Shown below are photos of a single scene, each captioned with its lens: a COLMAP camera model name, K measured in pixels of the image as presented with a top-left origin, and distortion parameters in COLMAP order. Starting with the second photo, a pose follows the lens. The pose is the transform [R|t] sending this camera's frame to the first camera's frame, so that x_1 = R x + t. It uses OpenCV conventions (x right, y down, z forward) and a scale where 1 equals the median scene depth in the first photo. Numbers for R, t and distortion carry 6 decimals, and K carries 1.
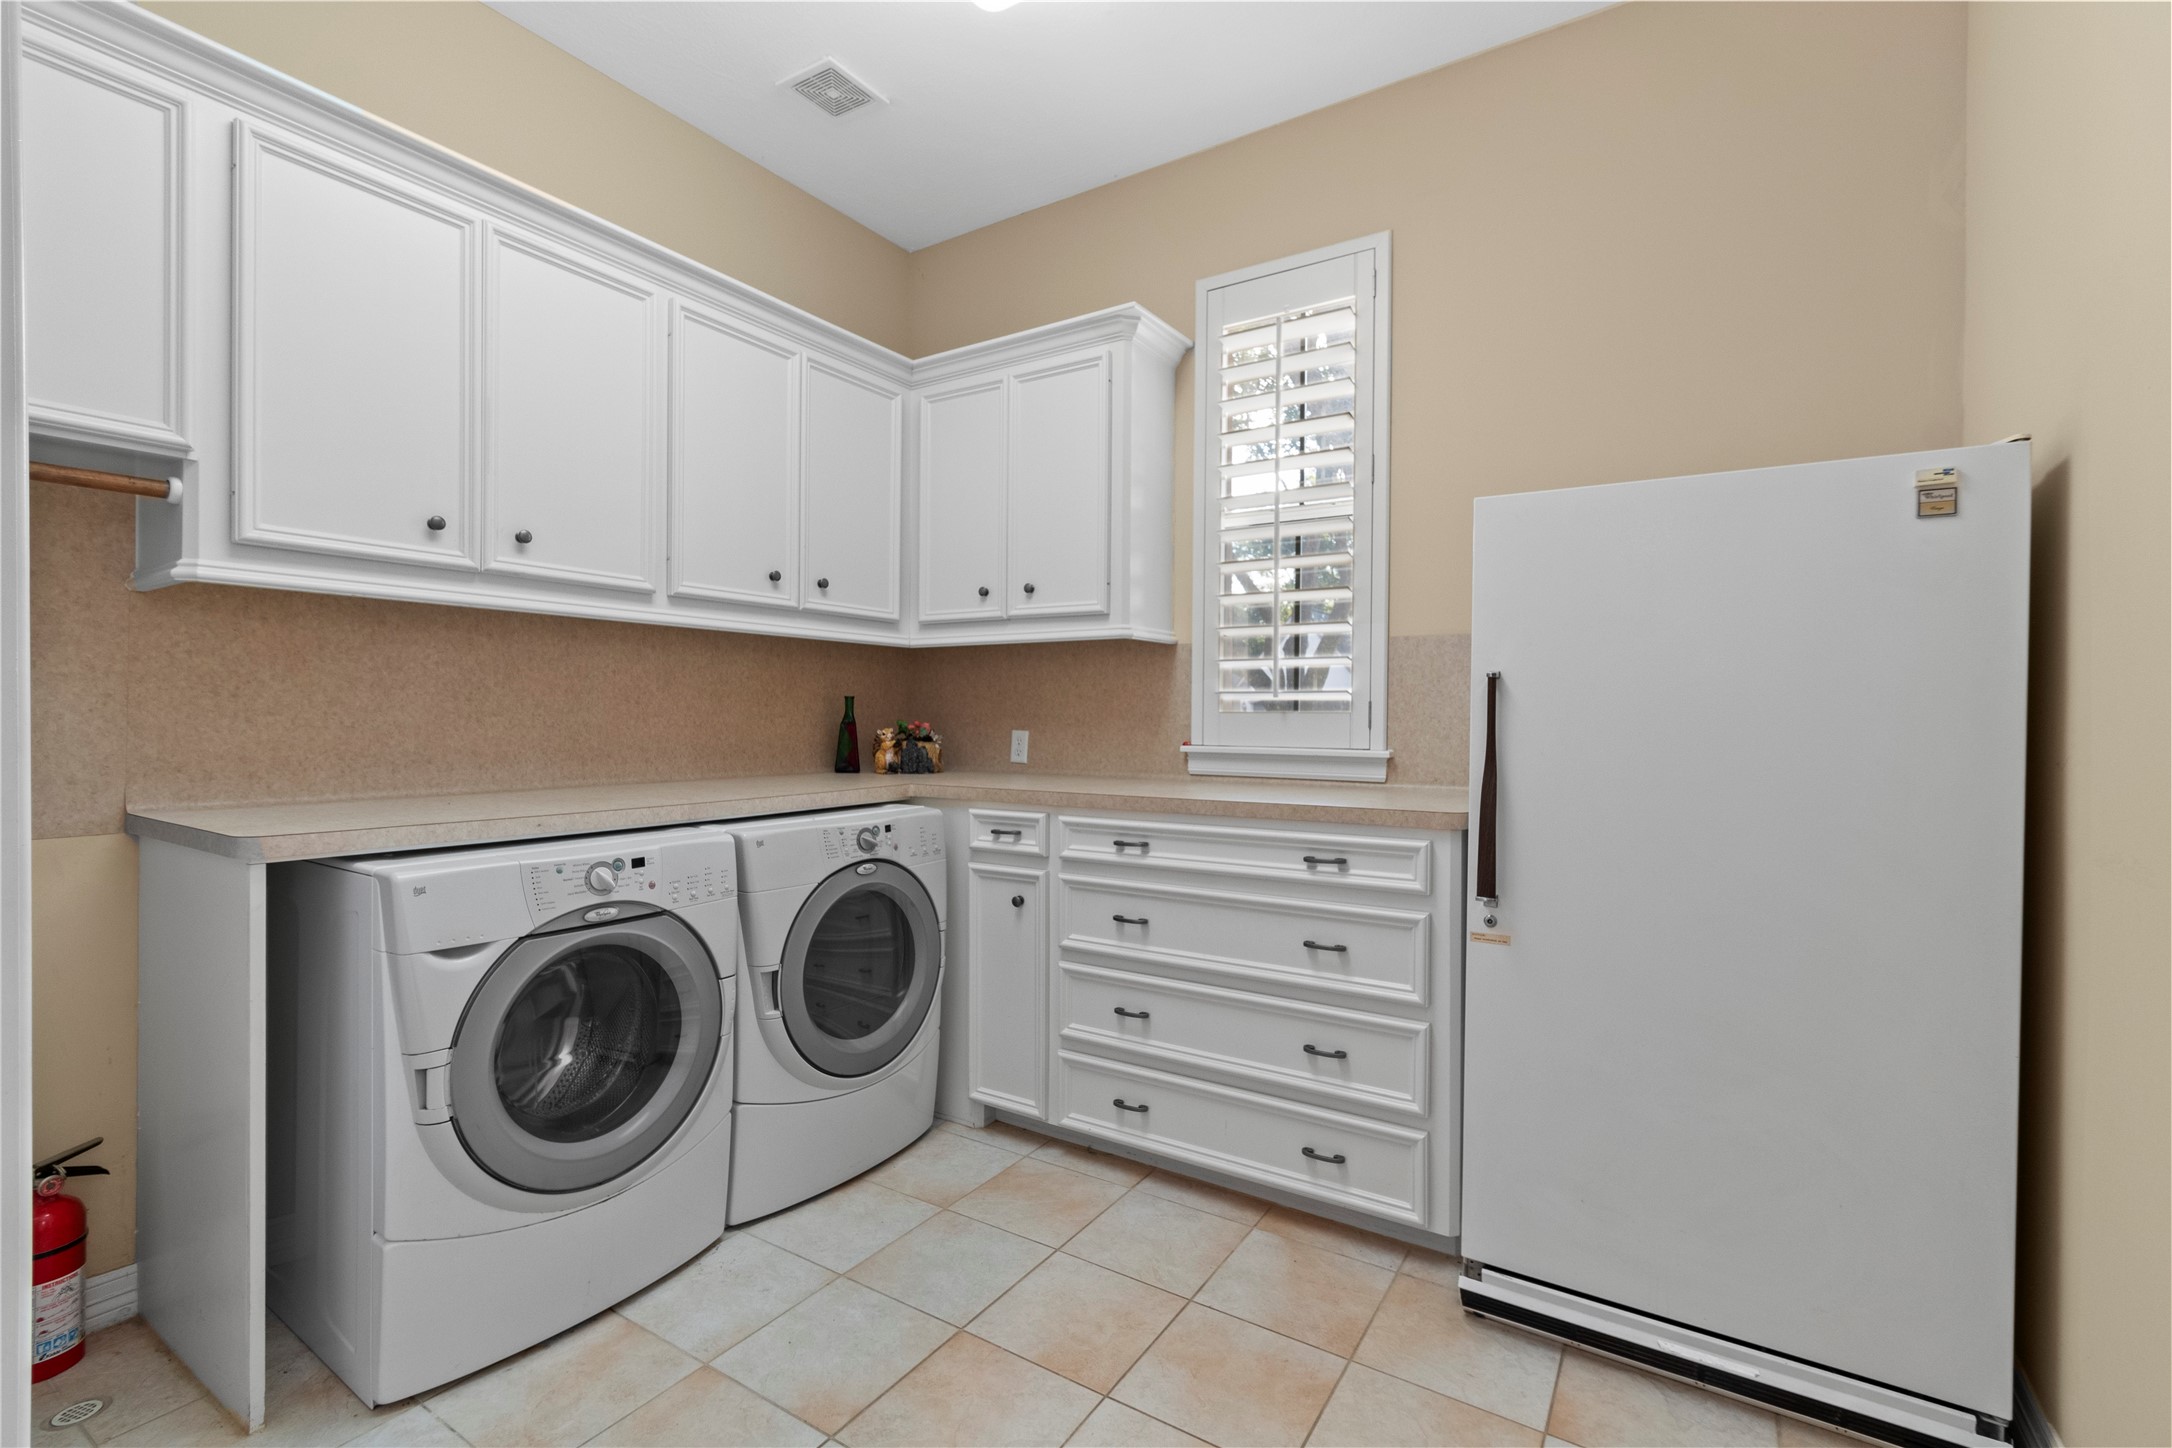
lens RADIAL K [[956.9, 0, 1095.2], [0, 956.9, 721.8], [0, 0, 1]] dist [0.003760, -0.001897]
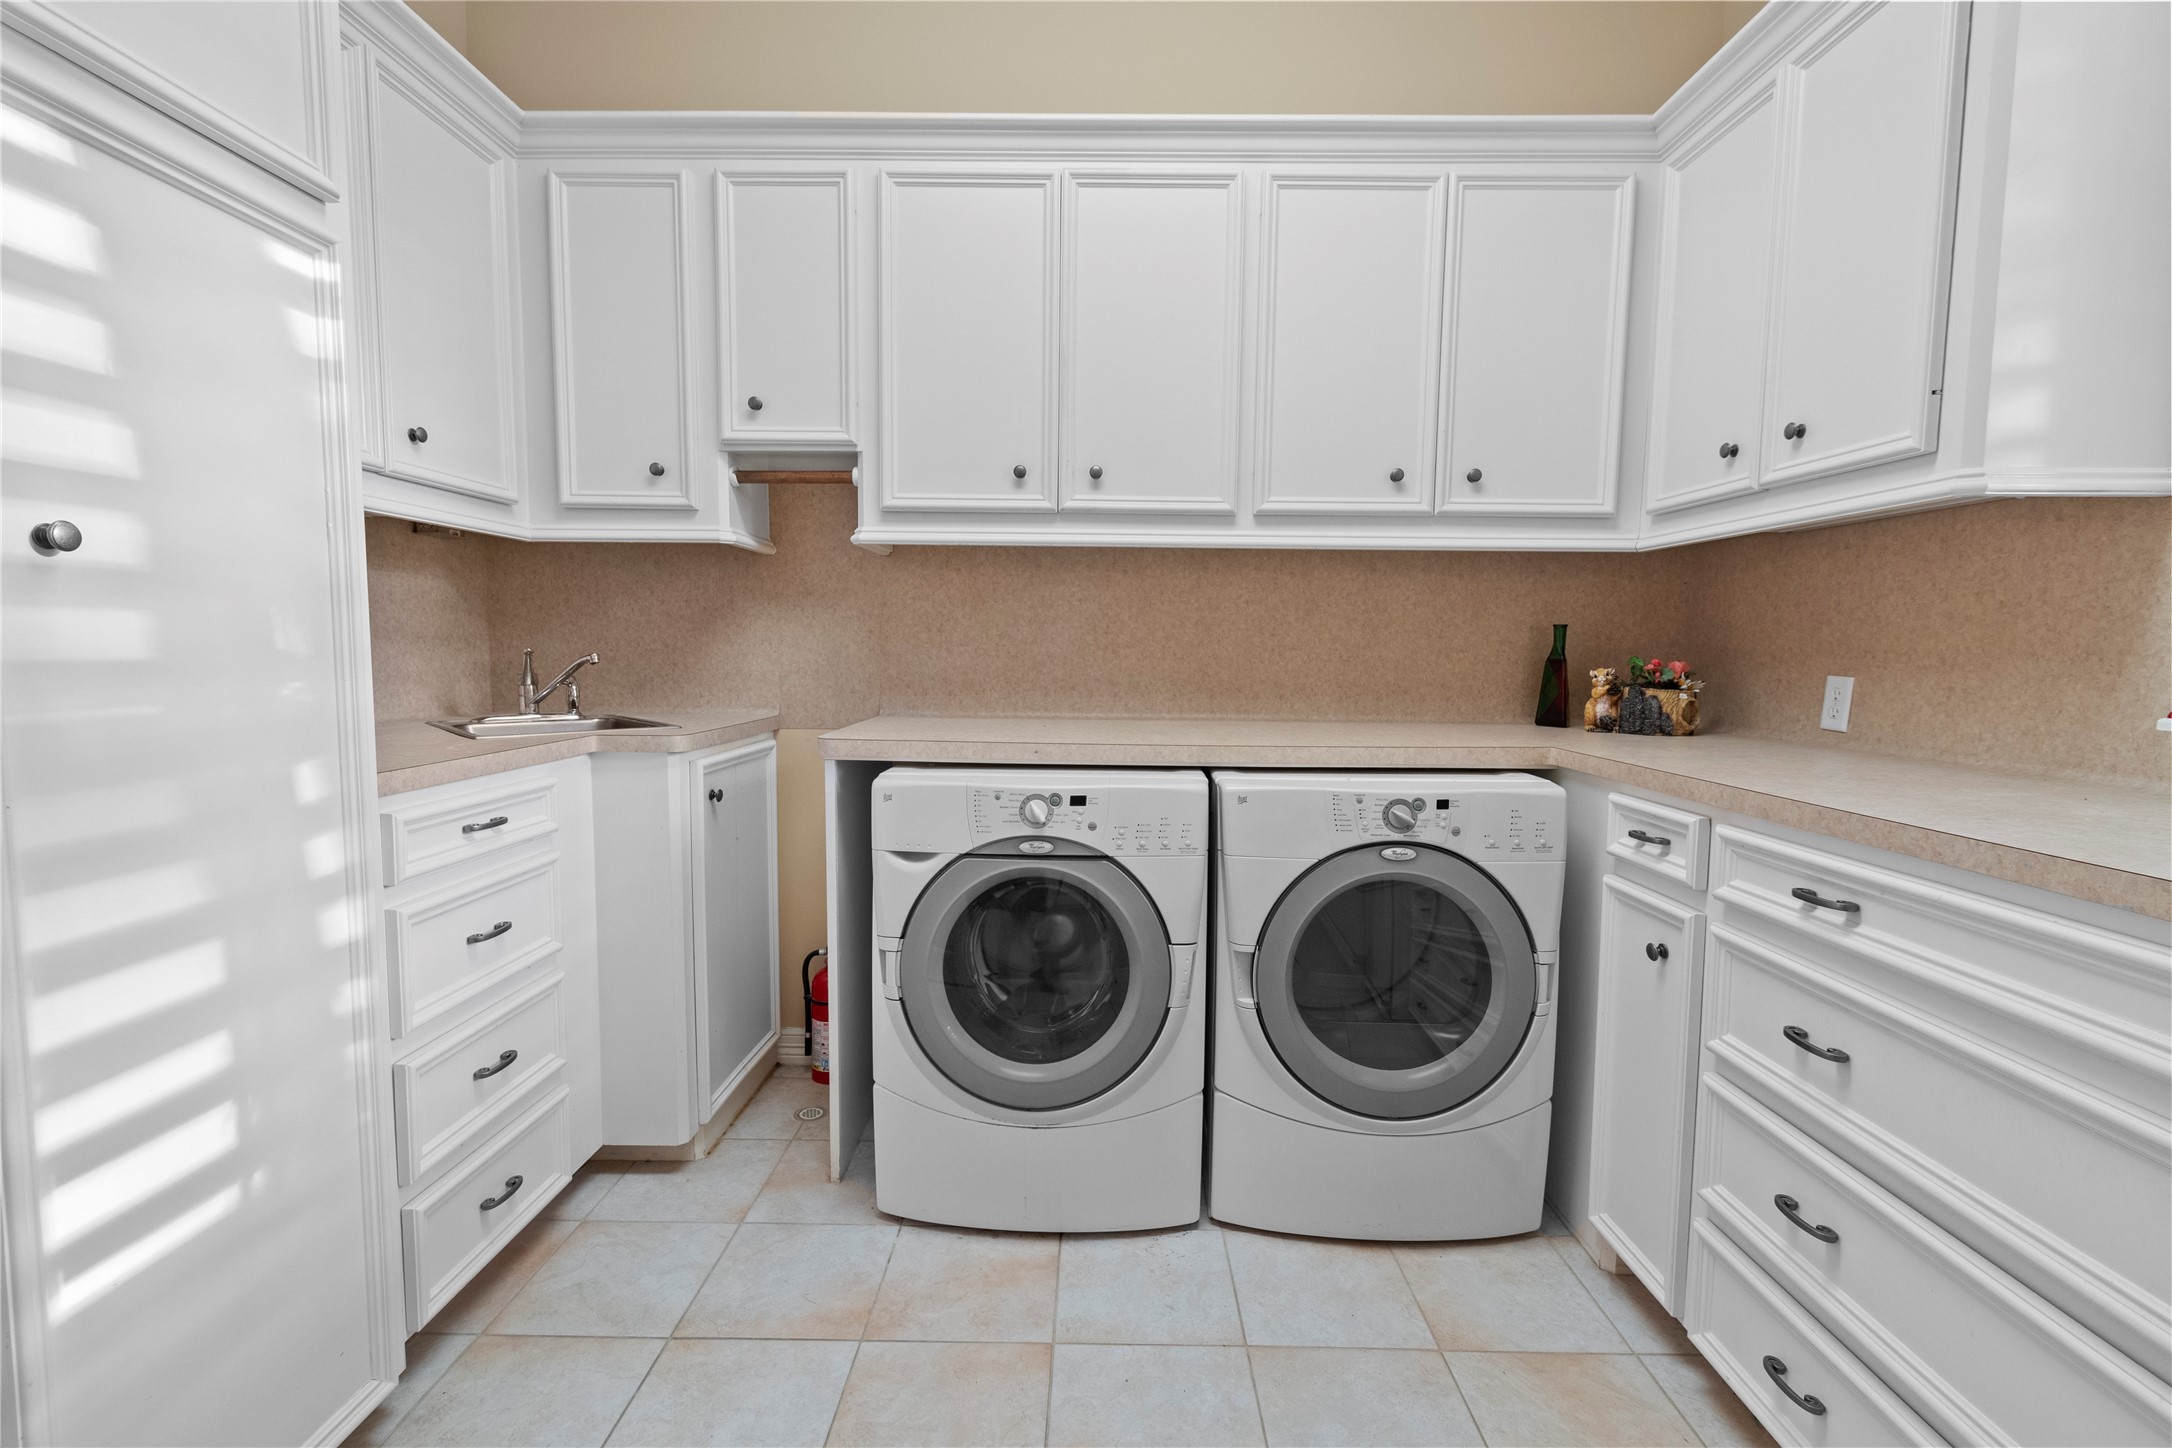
lens RADIAL K [[956.9, 0, 1088.8], [0, 956.9, 721.5], [0, 0, 1]] dist [0.003760, -0.001897]
pose [[0.523978, 0.067301, -0.849069, 0.257703], [-0.012044, 0.997359, 0.071622, 0.000002], [0.851647, -0.027303, 0.523404, 0.397055]]
